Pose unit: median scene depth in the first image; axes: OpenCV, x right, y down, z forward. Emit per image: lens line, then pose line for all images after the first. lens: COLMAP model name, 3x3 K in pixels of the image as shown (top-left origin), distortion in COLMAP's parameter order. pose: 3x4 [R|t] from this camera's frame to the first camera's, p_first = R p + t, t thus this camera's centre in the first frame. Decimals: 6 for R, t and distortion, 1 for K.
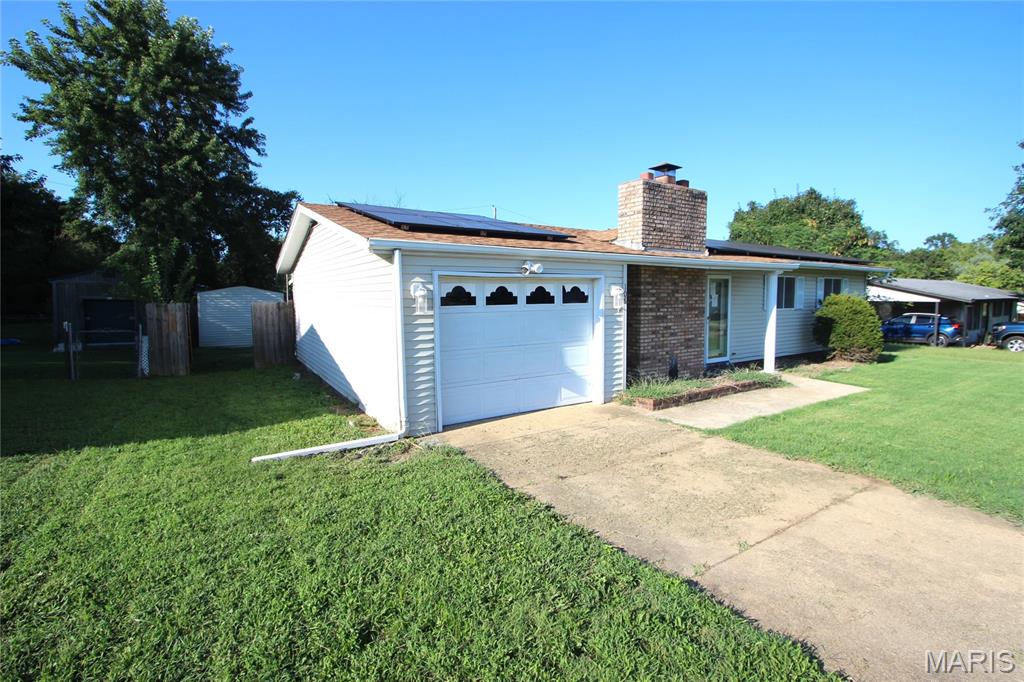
lens RADIAL K [[471.9, 0, 514.7], [0, 471.9, 332.5], [0, 0, 1]] dist [-0.017826, 0.002797]
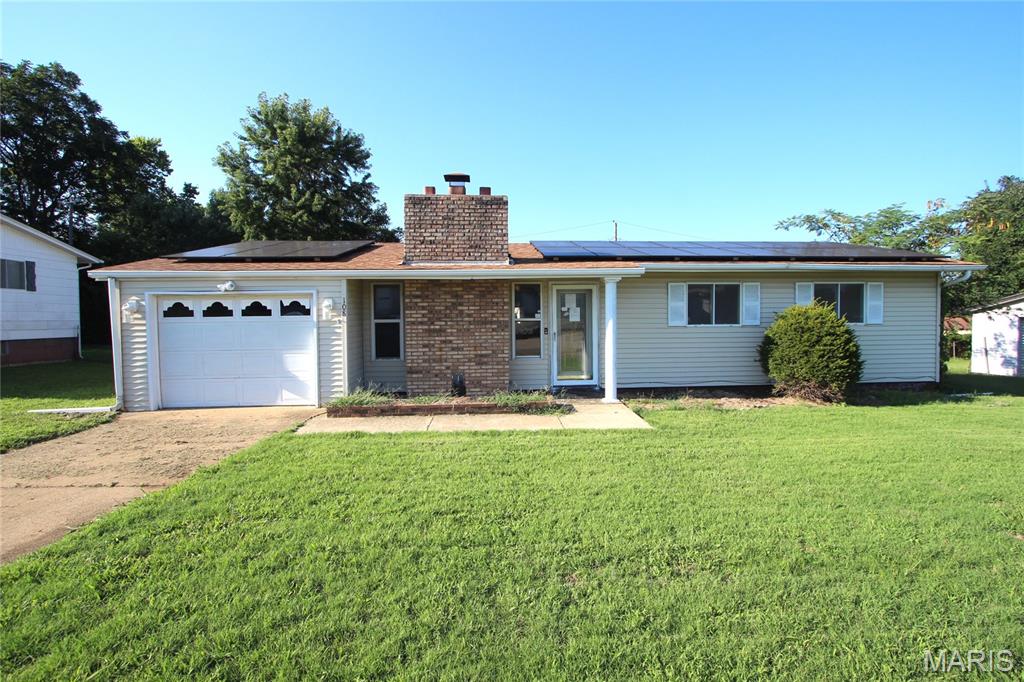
lens RADIAL K [[471.9, 0, 514.7], [0, 471.9, 332.5], [0, 0, 1]] dist [-0.017826, 0.002797]
pose [[0.872806, 0.014877, -0.487840, 0.948691], [-0.033683, 0.998988, -0.029799, -0.004891], [0.486903, 0.042440, 0.872424, 0.226970]]
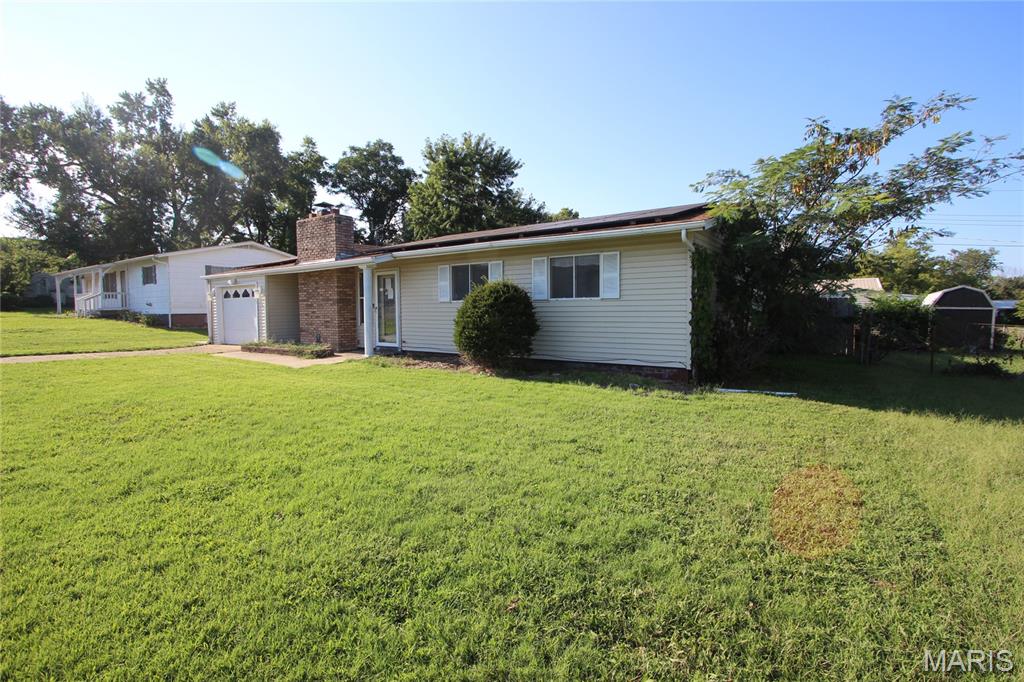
lens RADIAL K [[471.9, 0, 514.7], [0, 471.9, 332.5], [0, 0, 1]] dist [-0.017826, 0.002797]
pose [[0.374919, 0.049834, -0.925717, 2.033274], [-0.064039, 0.997561, 0.027765, -0.029625], [0.924843, 0.048873, 0.377196, 1.062826]]
